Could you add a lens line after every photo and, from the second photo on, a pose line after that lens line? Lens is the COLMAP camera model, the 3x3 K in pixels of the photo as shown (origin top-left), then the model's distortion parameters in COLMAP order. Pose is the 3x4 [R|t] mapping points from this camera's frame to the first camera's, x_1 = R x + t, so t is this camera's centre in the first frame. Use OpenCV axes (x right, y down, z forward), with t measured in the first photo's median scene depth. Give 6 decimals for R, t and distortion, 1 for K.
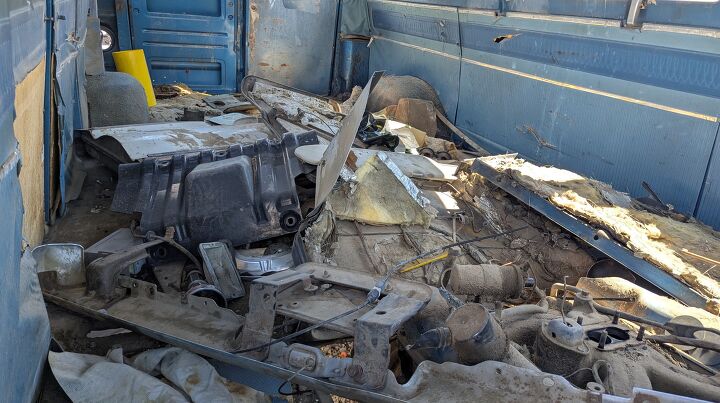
lens RADIAL K [[513.0, 0, 357.4], [0, 513.0, 199.4], [0, 0, 1]] dist [0.067804, -0.062178]
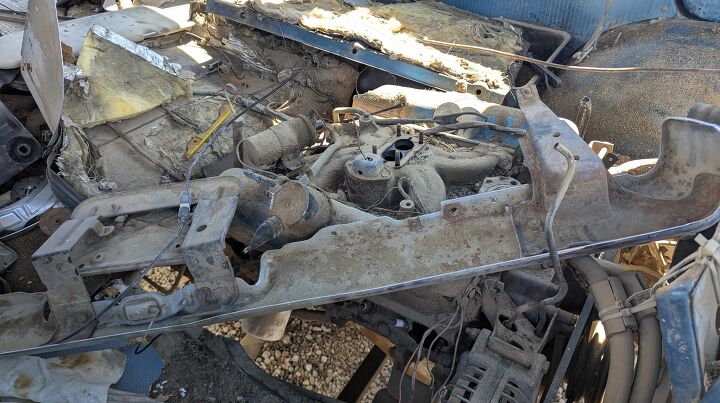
lens RADIAL K [[513.0, 0, 357.4], [0, 513.0, 199.4], [0, 0, 1]] dist [0.067804, -0.062178]
pose [[0.830800, -0.440758, 0.339857, -0.011764], [0.282489, 0.860061, 0.424847, -0.113817], [-0.479553, -0.256957, 0.839048, 0.068877]]
